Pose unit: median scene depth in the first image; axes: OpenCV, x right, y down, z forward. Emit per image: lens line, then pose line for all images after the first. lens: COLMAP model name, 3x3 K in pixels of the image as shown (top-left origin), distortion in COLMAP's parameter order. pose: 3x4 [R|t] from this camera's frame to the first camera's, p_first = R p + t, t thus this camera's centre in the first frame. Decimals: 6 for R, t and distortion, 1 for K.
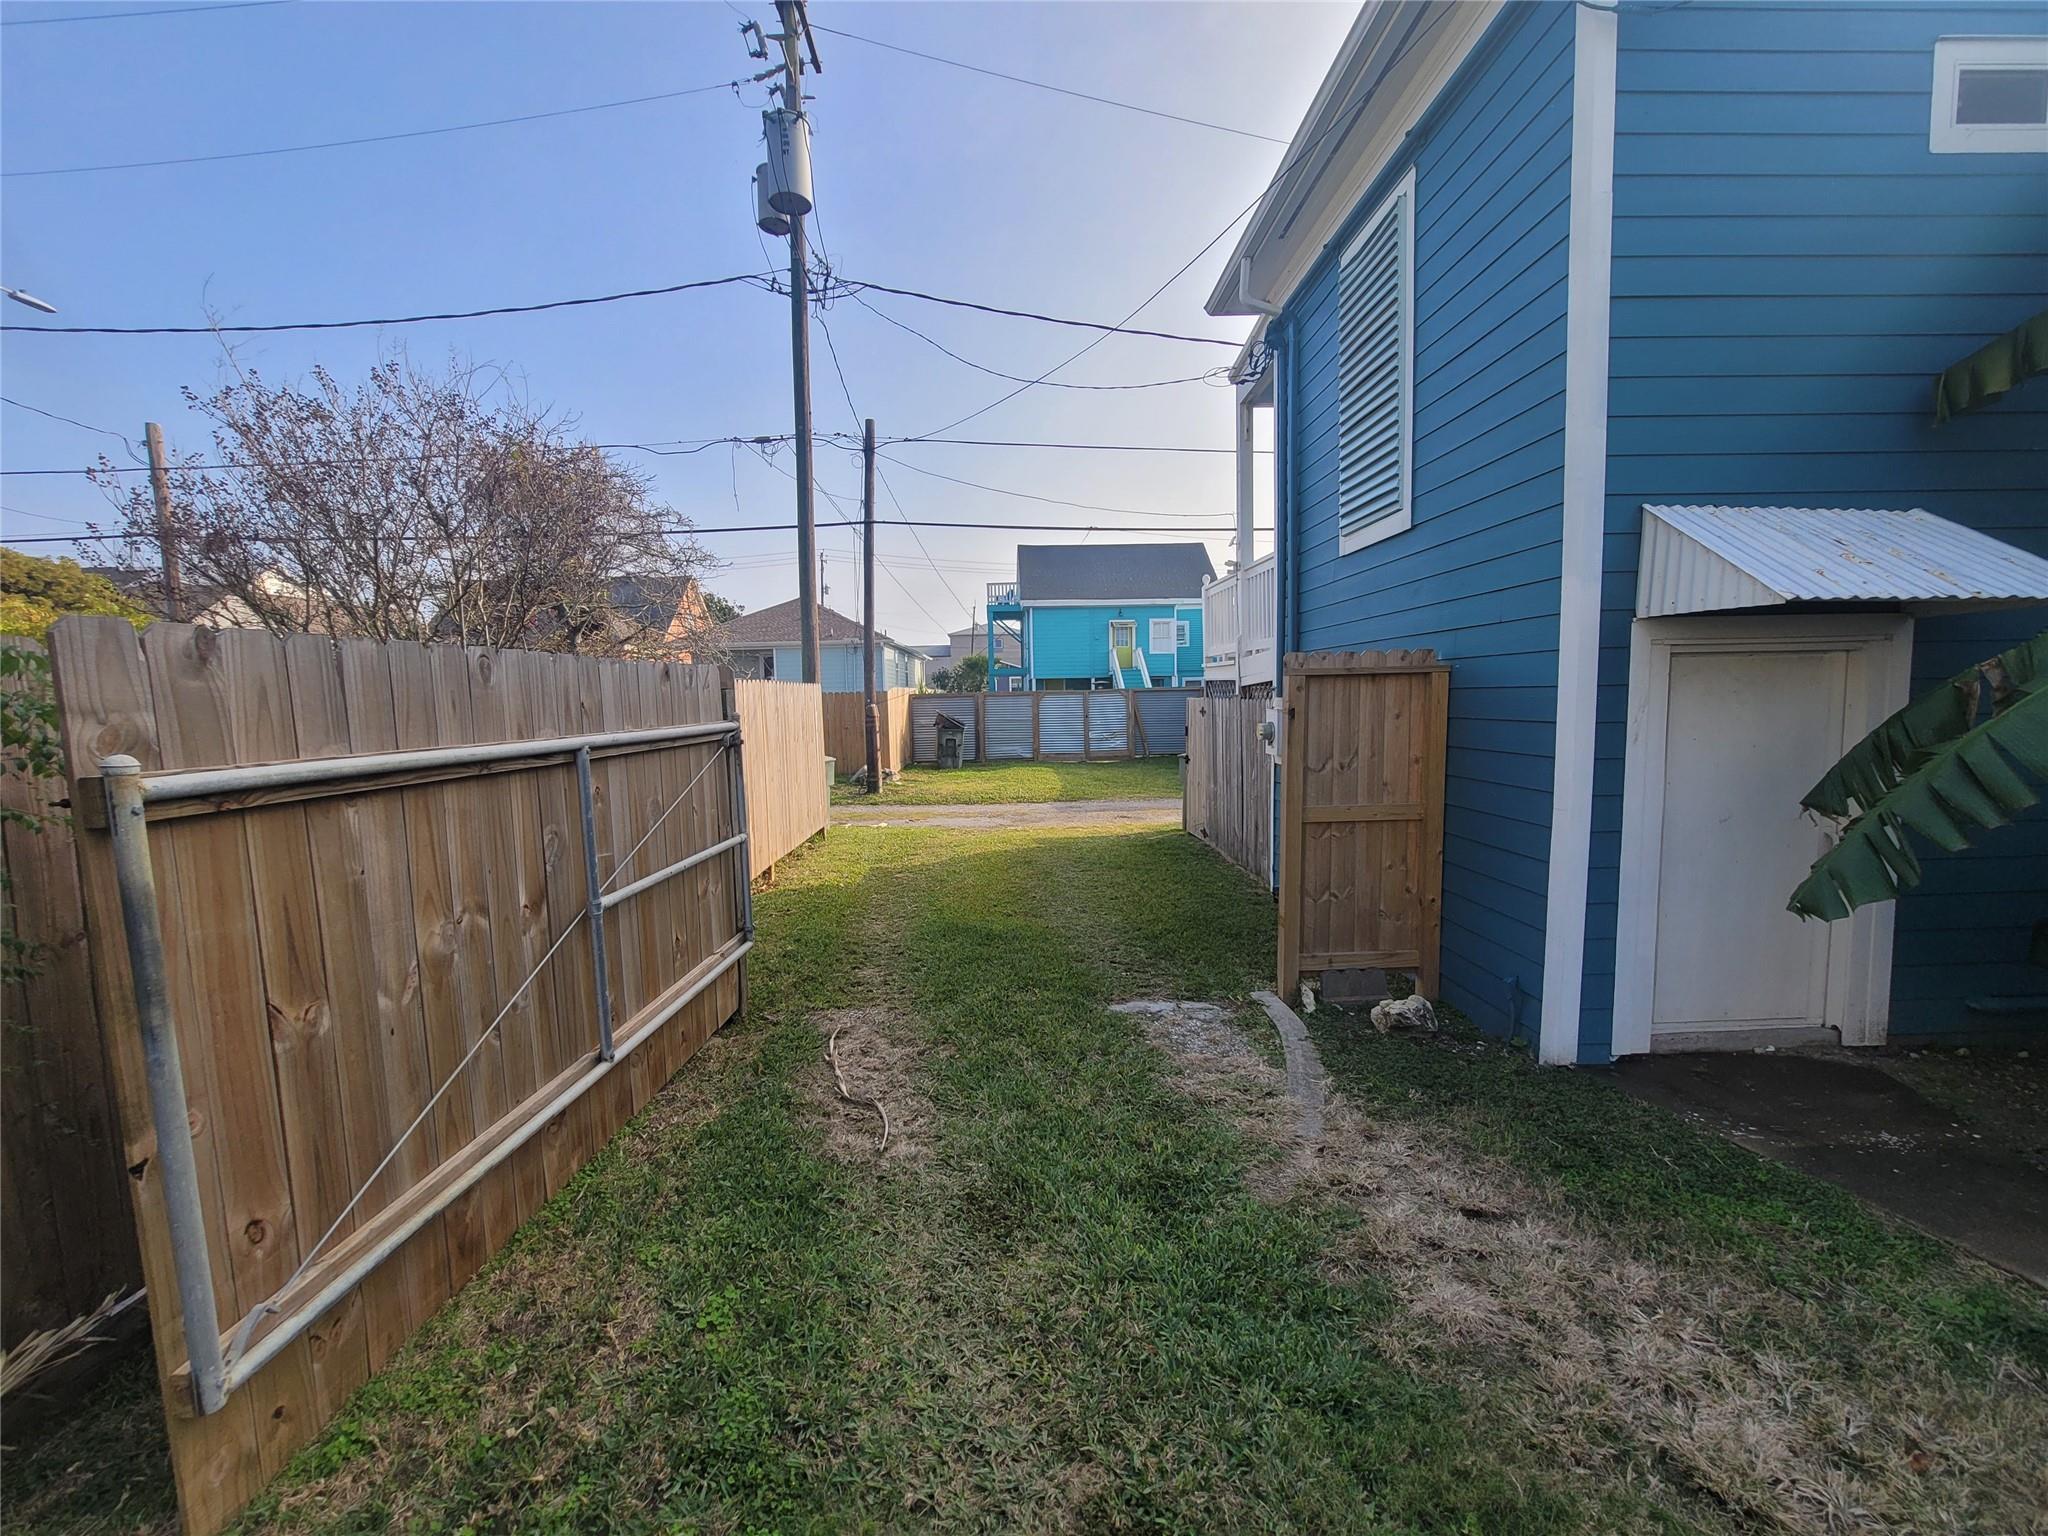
lens RADIAL K [[815.1, 0, 1024.0], [0, 815.1, 768.0], [0, 0, 1]] dist [-0.000189, -0.000045]
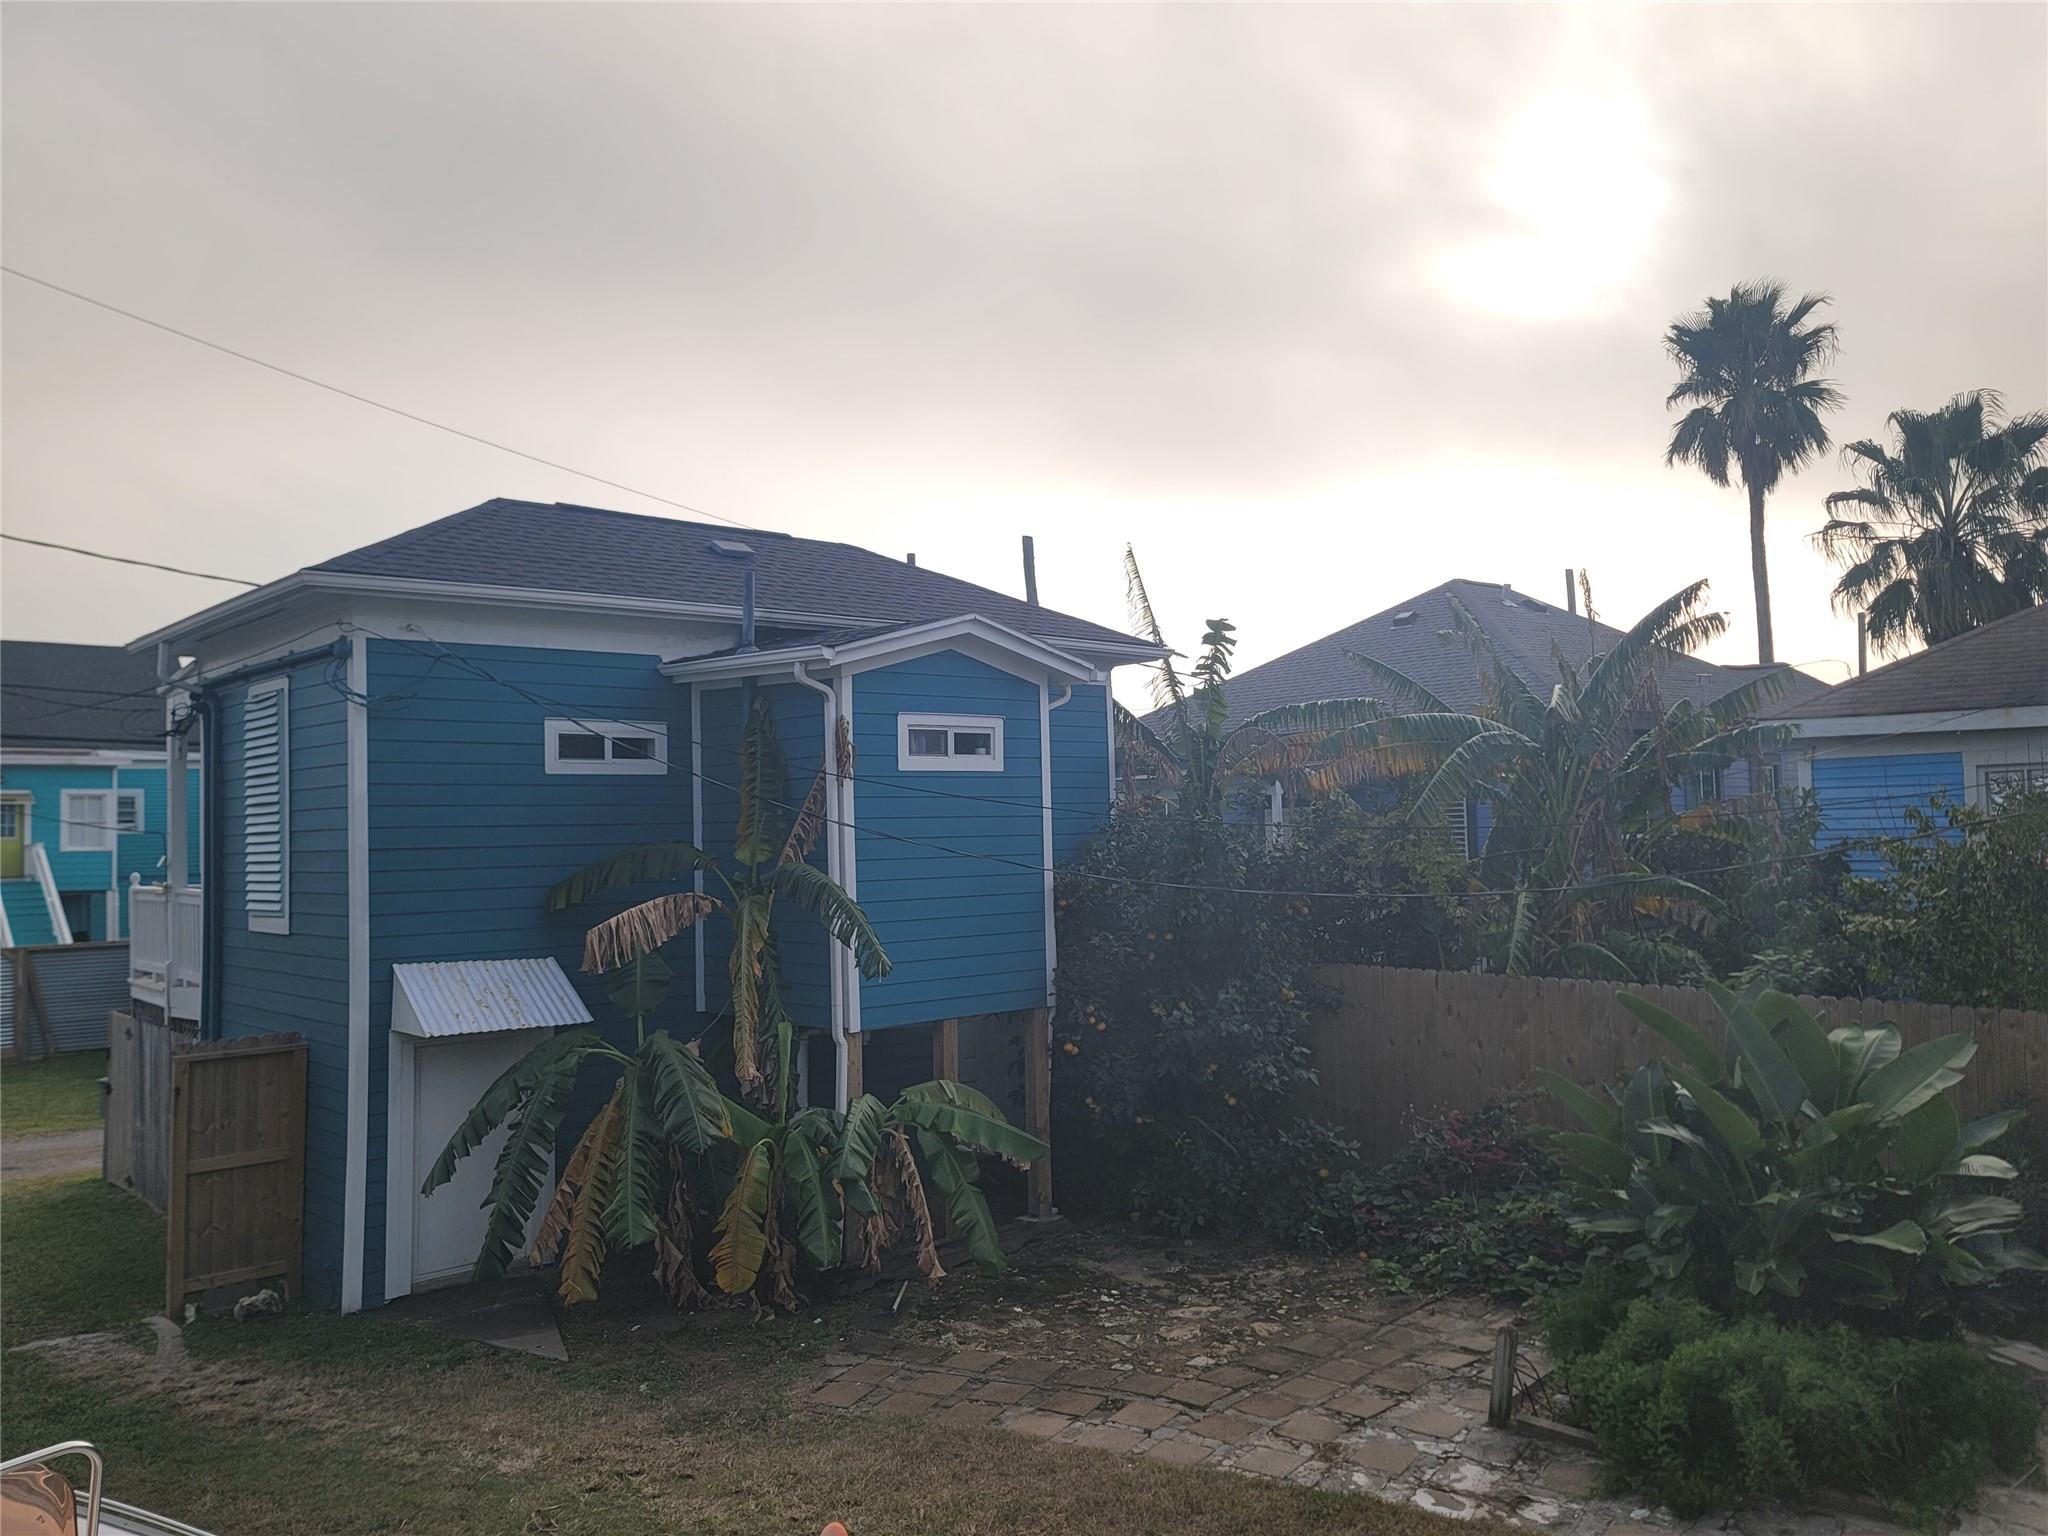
lens RADIAL K [[1533.6, 0, 1024.0], [0, 1533.6, 768.0], [0, 0, 1]] dist [0.095956, -0.090051]
pose [[0.763912, 0.034390, 0.644403, -0.120203], [0.059007, 0.990673, -0.122820, -0.082240], [-0.642617, 0.131848, 0.754758, -0.797501]]
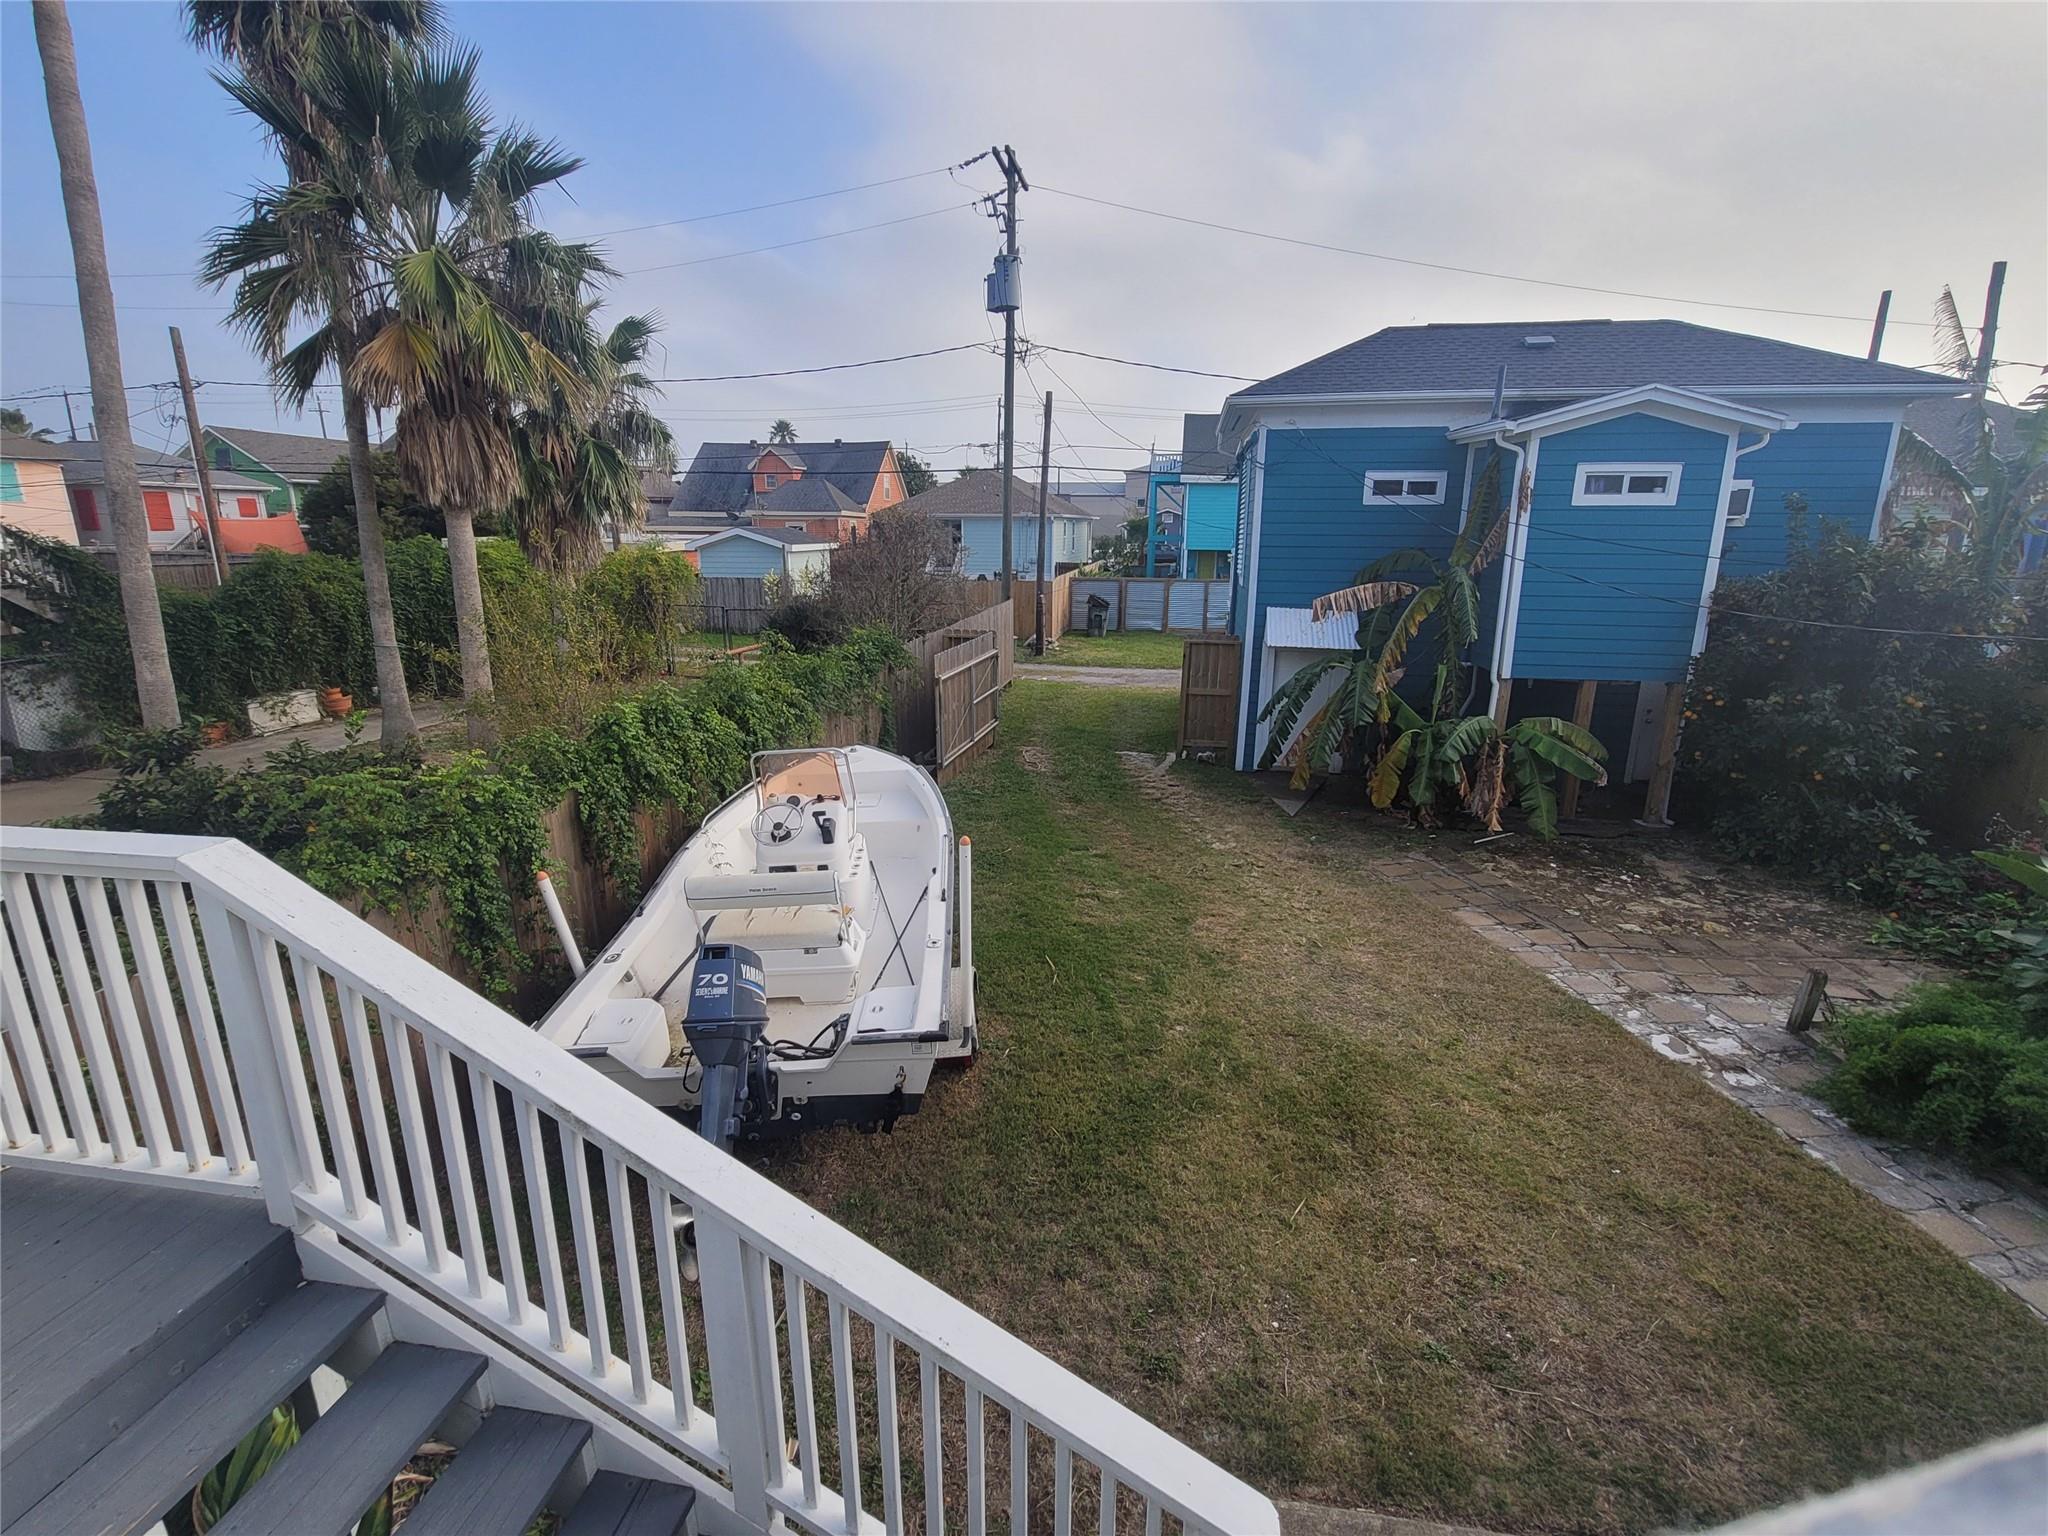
lens RADIAL K [[924.9, 0, 1029.5], [0, 924.9, 747.0], [0, 0, 1]] dist [-0.002261, -0.000263]
pose [[0.980307, 0.072883, -0.183540, 0.175556], [-0.044125, 0.986746, 0.156159, -0.099817], [0.192489, -0.144986, 0.970529, -0.985792]]
